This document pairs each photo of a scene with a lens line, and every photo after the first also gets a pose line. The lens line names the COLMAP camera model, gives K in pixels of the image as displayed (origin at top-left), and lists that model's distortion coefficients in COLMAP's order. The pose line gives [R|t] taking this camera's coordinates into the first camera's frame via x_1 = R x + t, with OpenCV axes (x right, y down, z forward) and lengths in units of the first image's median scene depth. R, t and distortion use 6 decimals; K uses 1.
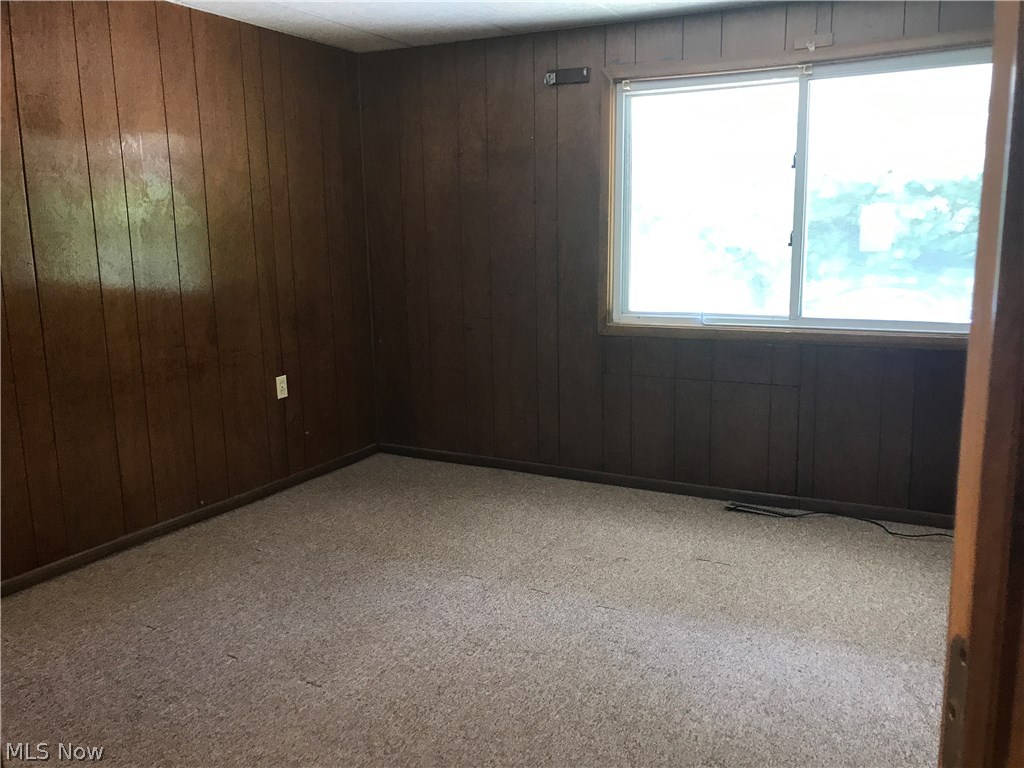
lens RADIAL K [[833.1, 0, 519.8], [0, 833.1, 371.8], [0, 0, 1]] dist [-0.001196, -0.016319]
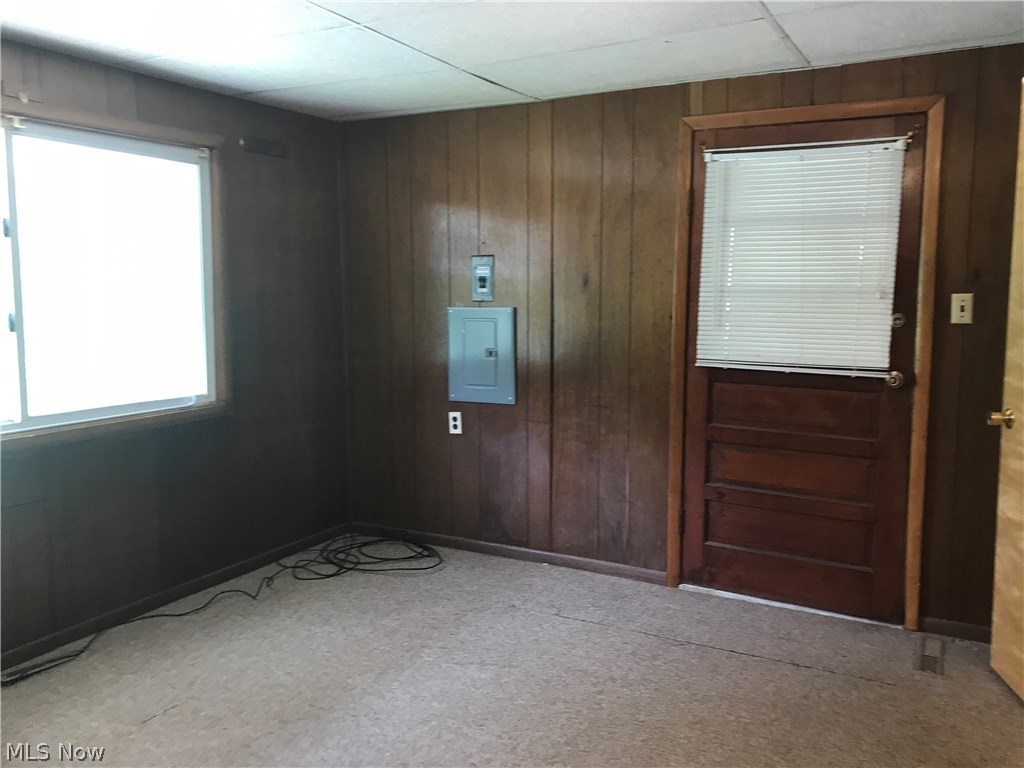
lens RADIAL K [[833.1, 0, 519.8], [0, 833.1, 371.8], [0, 0, 1]] dist [-0.001196, -0.016319]
pose [[-0.025104, -0.071077, 0.997155, -0.514281], [0.168059, 0.982973, 0.074298, -0.093349], [-0.985457, 0.169446, -0.012731, 0.552438]]
